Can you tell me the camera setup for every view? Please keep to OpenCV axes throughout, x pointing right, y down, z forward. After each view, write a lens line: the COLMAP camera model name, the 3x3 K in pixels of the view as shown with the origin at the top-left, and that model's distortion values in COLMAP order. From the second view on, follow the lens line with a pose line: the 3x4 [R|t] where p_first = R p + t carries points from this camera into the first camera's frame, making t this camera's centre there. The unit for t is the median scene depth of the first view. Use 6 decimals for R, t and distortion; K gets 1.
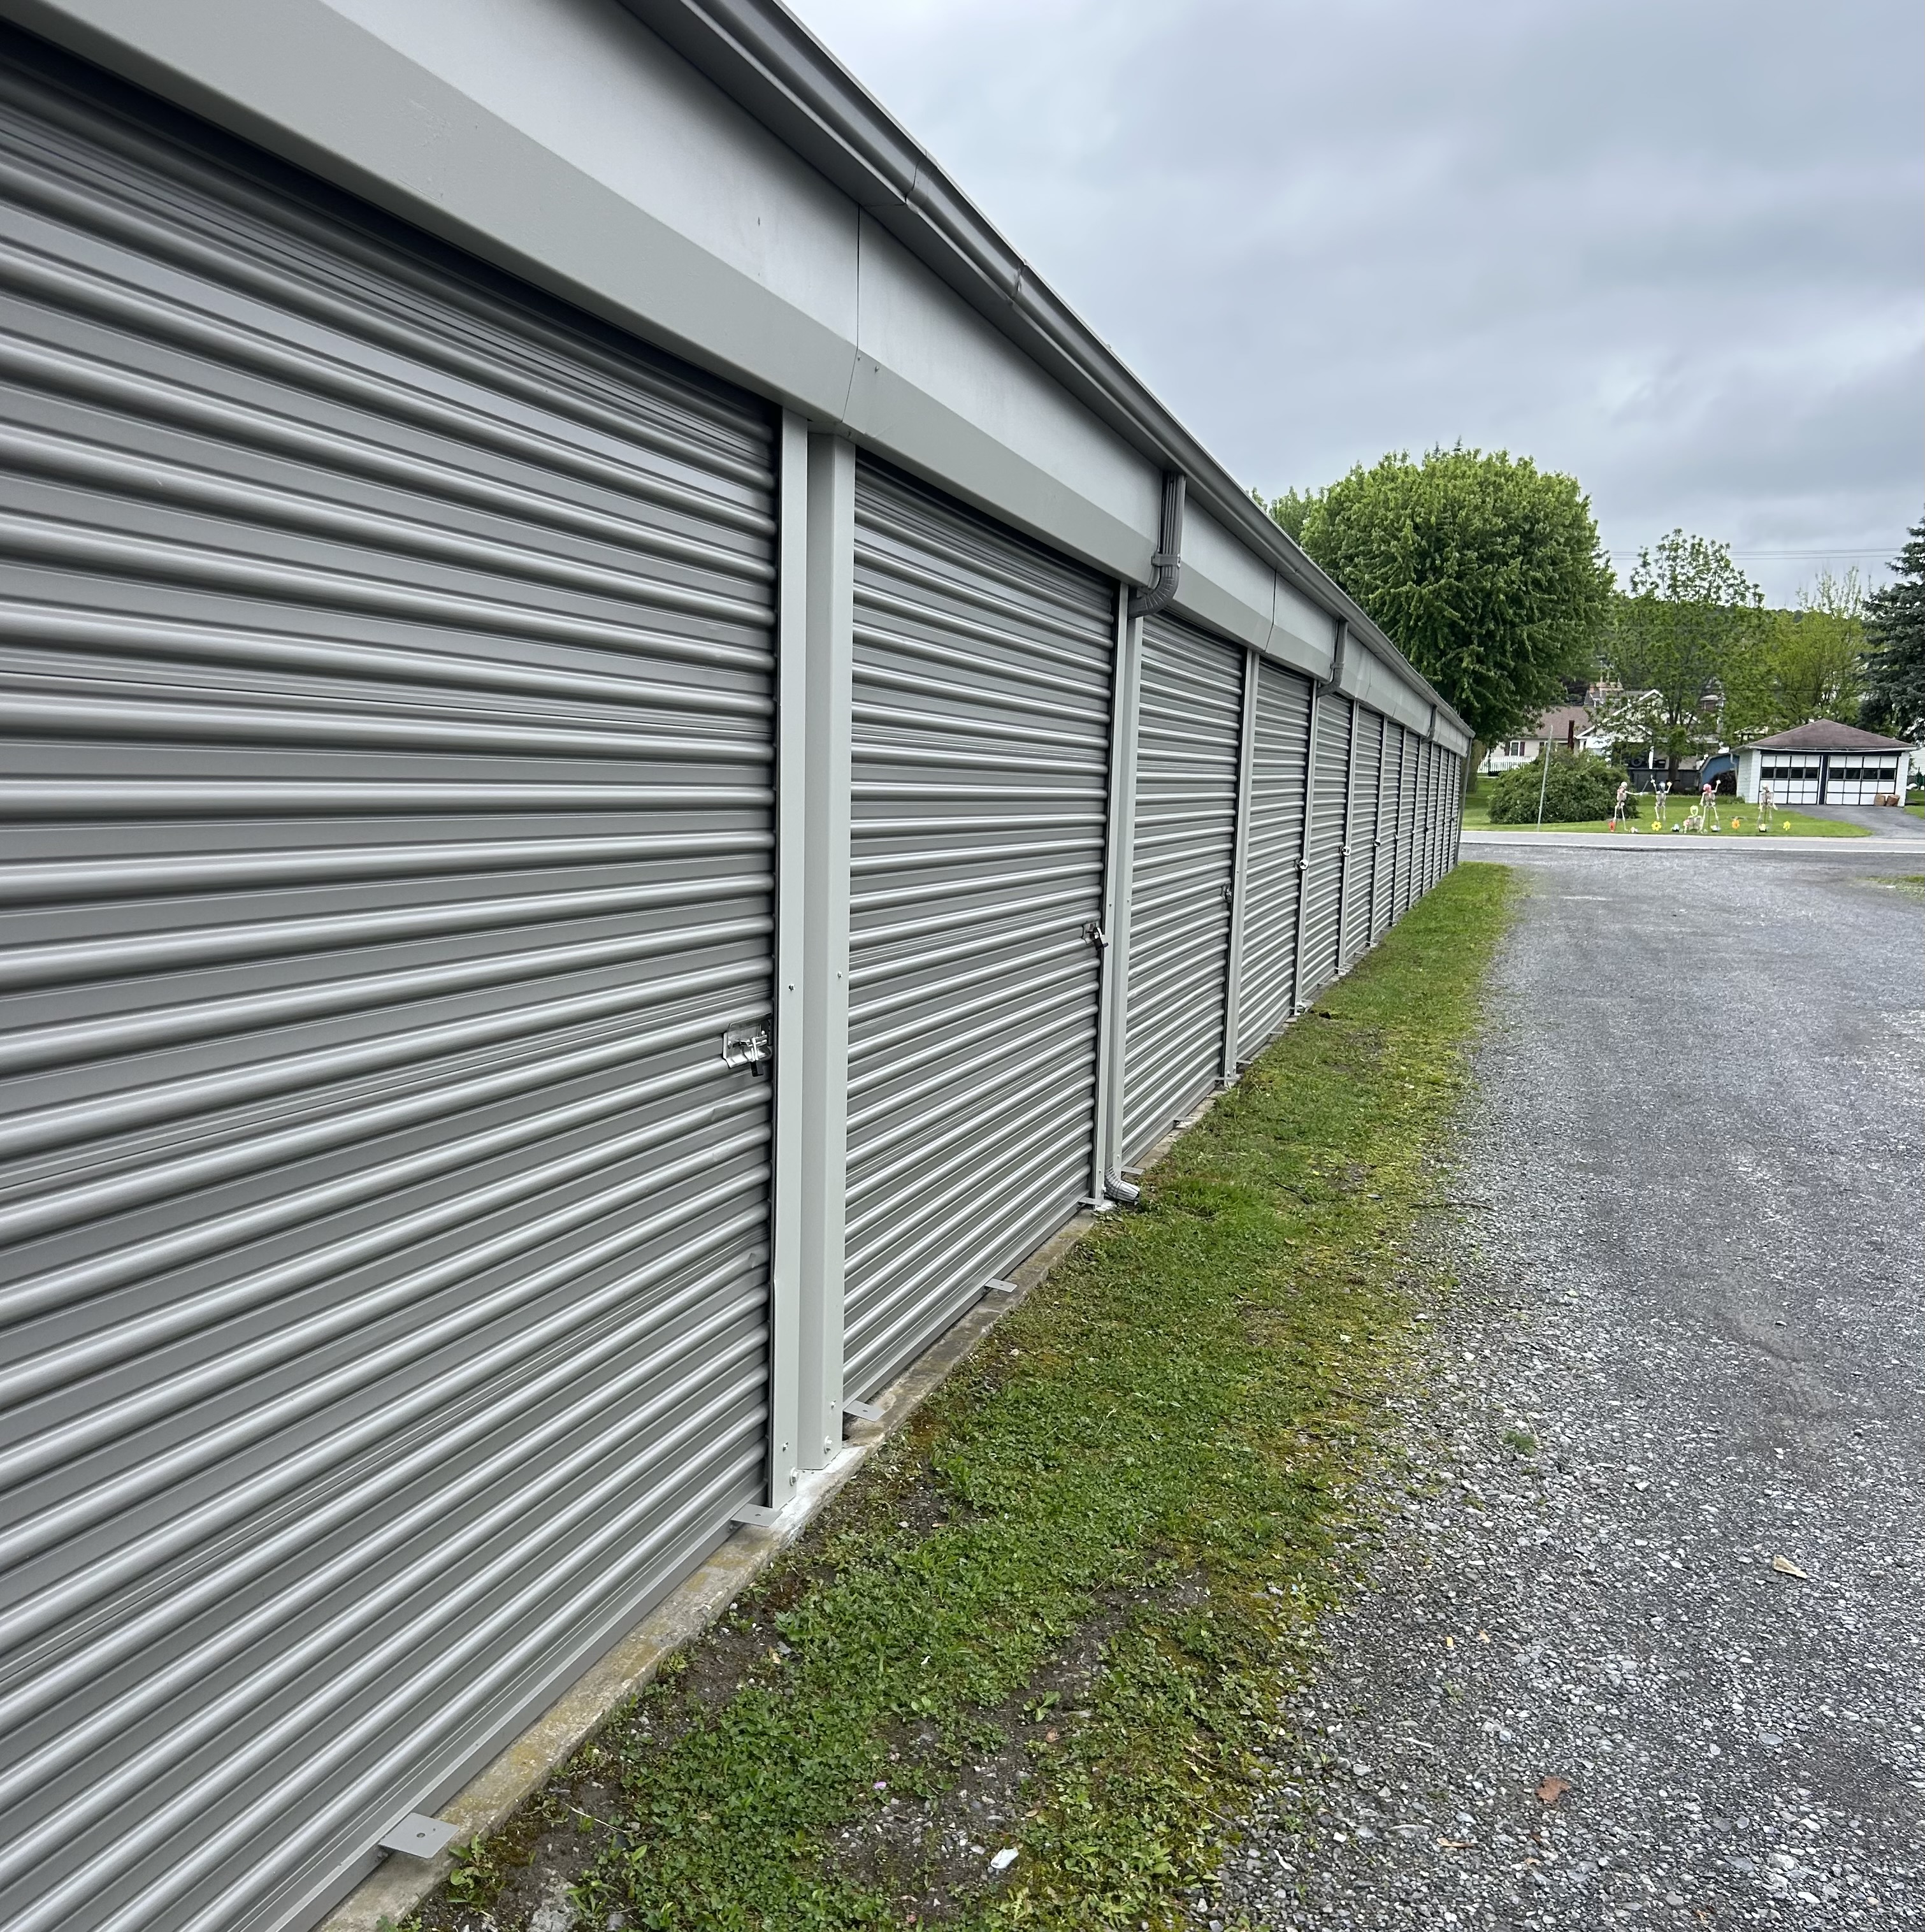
lens RADIAL K [[1599.2, 0, 962.5], [0, 1599.2, 966.0], [0, 0, 1]] dist [0.000168, -0.092199]
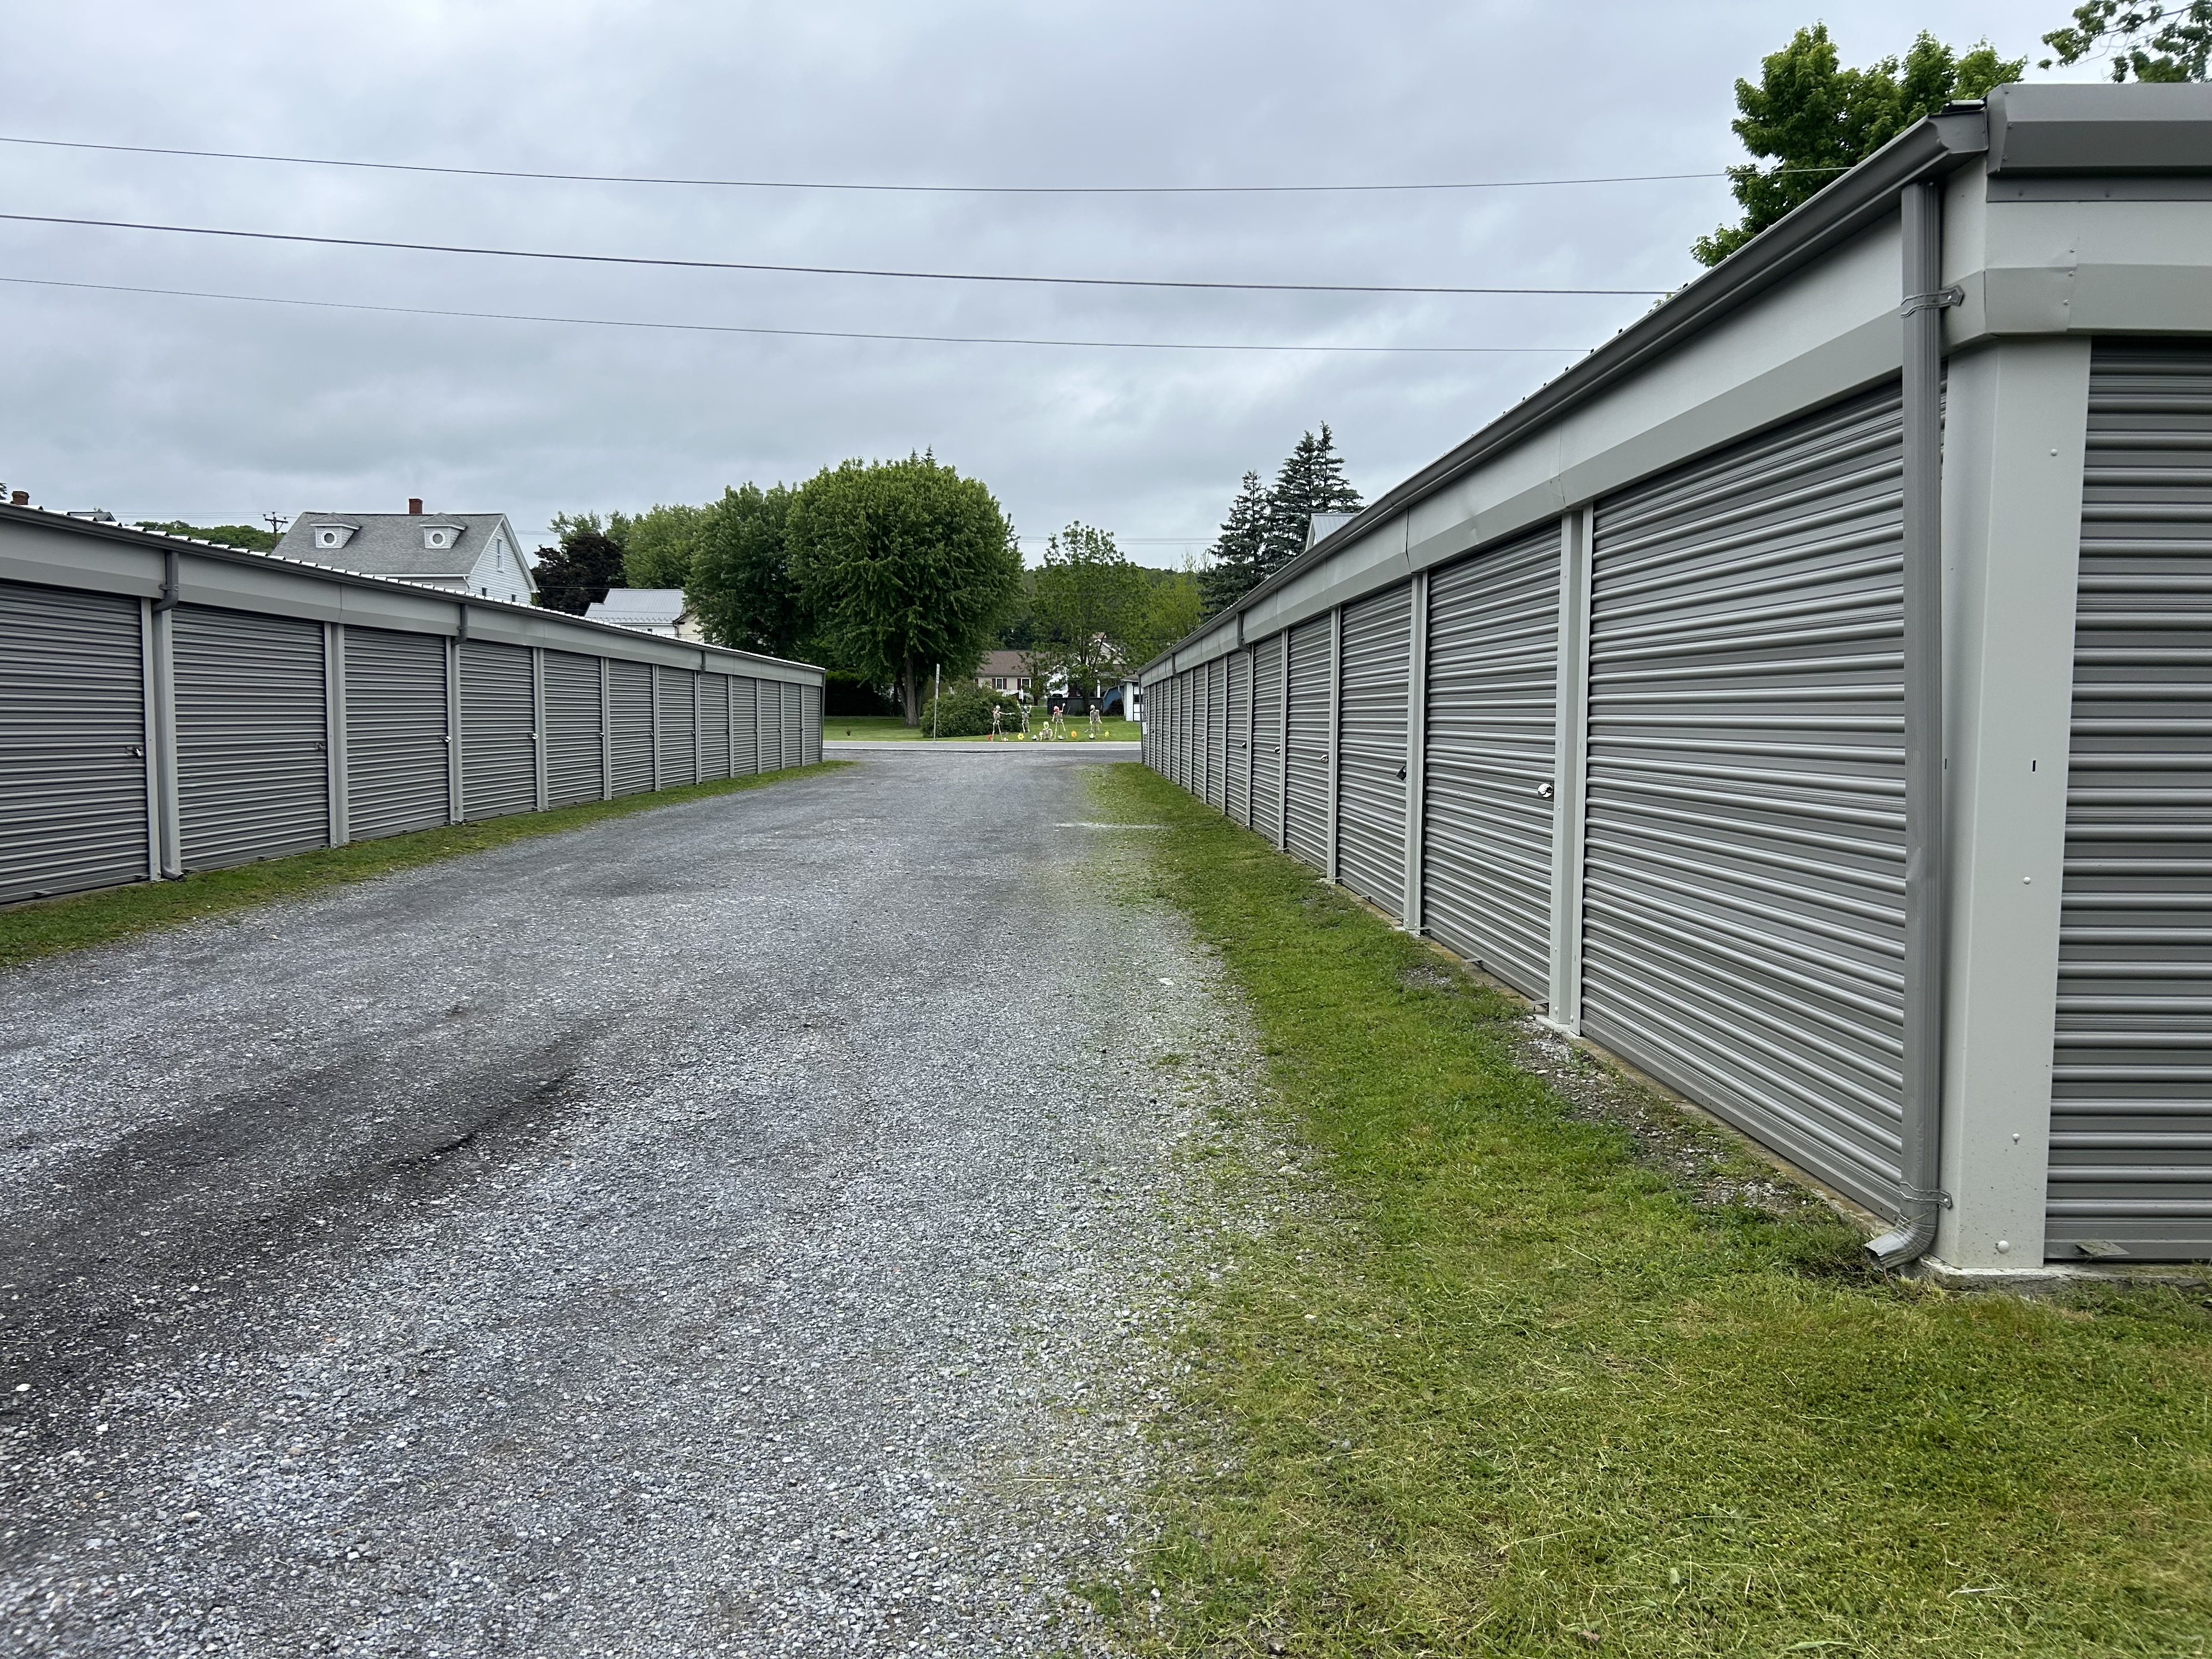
lens RADIAL K [[1587.6, 0, 1106.0], [0, 1587.6, 829.5], [0, 0, 1]] dist [-0.009775, -0.014968]
pose [[0.946196, -0.029093, 0.322283, 0.039035], [0.042326, 0.998521, -0.034128, 0.037325], [-0.320814, 0.045933, 0.946028, -0.294480]]
